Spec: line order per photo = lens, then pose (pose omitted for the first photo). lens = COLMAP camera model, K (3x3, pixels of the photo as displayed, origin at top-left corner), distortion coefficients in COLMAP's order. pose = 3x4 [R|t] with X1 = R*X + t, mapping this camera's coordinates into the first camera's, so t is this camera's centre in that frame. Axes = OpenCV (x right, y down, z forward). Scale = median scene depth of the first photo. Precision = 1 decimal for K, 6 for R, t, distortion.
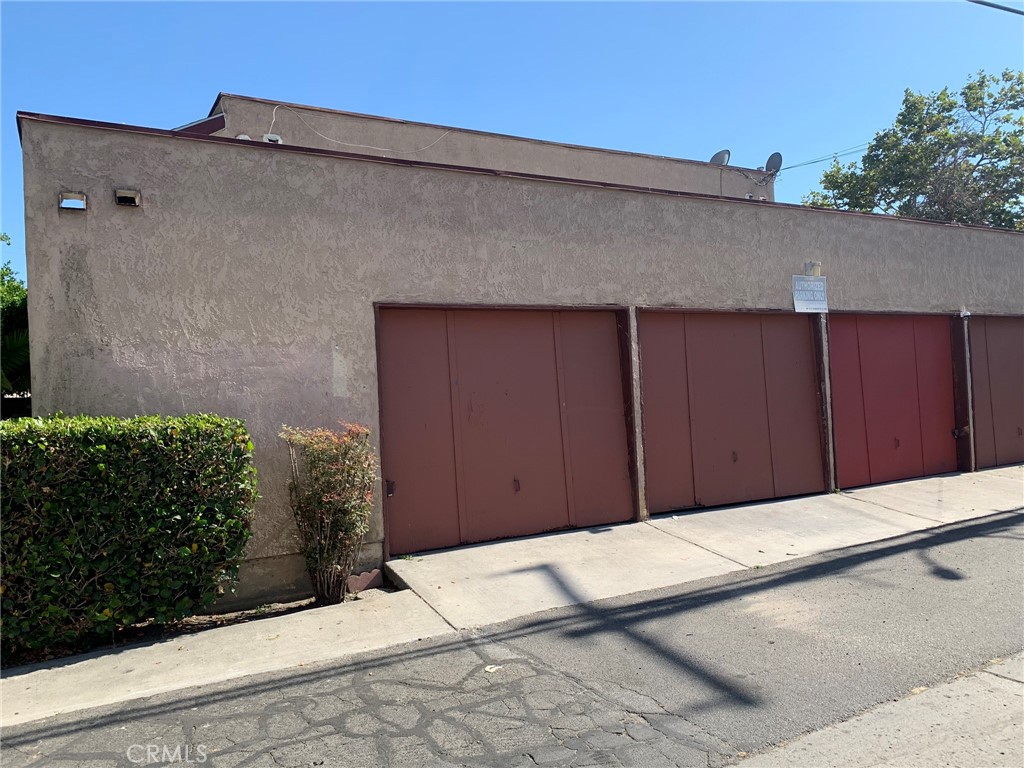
lens RADIAL K [[796.3, 0, 517.4], [0, 796.3, 386.3], [0, 0, 1]] dist [0.023625, -0.018220]
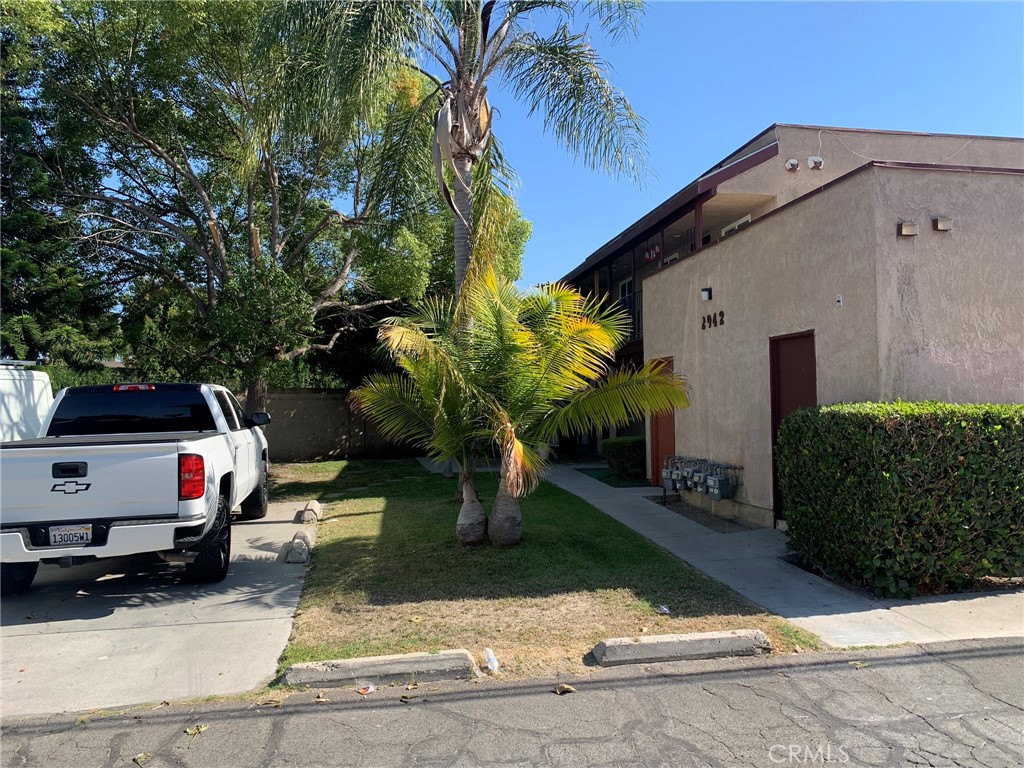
lens RADIAL K [[796.3, 0, 565.7], [0, 796.3, 369.3], [0, 0, 1]] dist [0.023625, -0.018220]
pose [[0.940850, 0.019283, -0.338275, -0.481302], [-0.029347, 0.999265, -0.024662, 0.024456], [0.337551, 0.033131, 0.940724, -0.257946]]
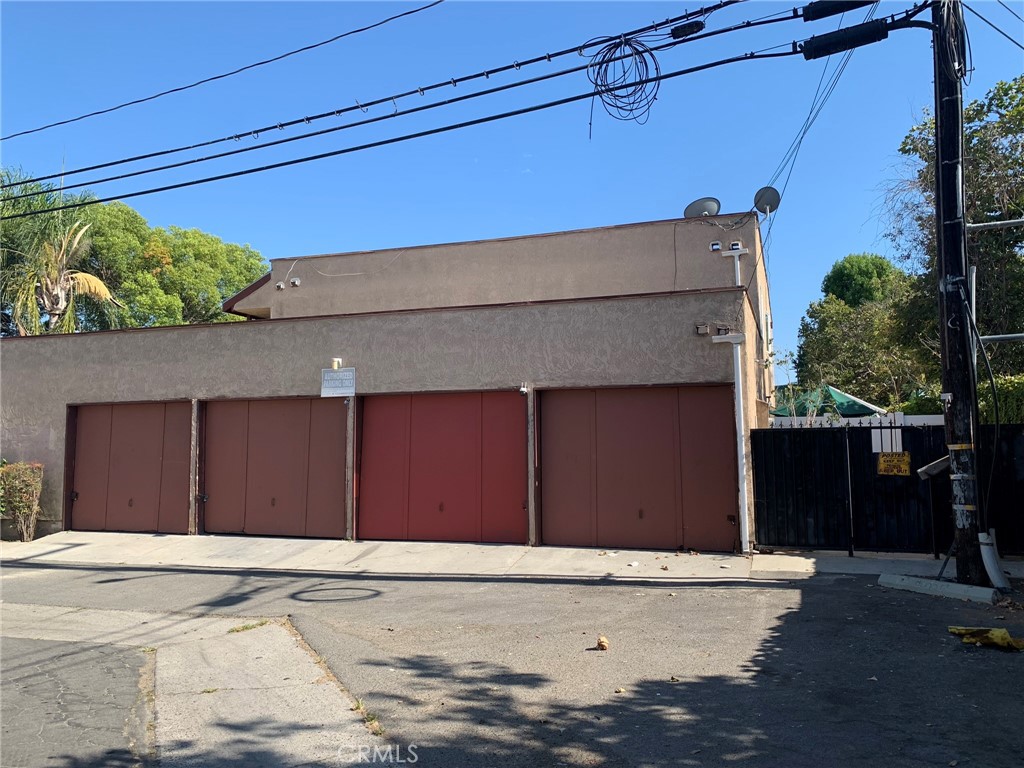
lens RADIAL K [[796.3, 0, 531.0], [0, 796.3, 364.8], [0, 0, 1]] dist [0.023625, -0.018220]
pose [[0.659324, -0.030023, -0.751260, 2.329647], [-0.009311, 0.998800, -0.048087, -0.127618], [0.751802, 0.038700, 0.658253, 0.581431]]
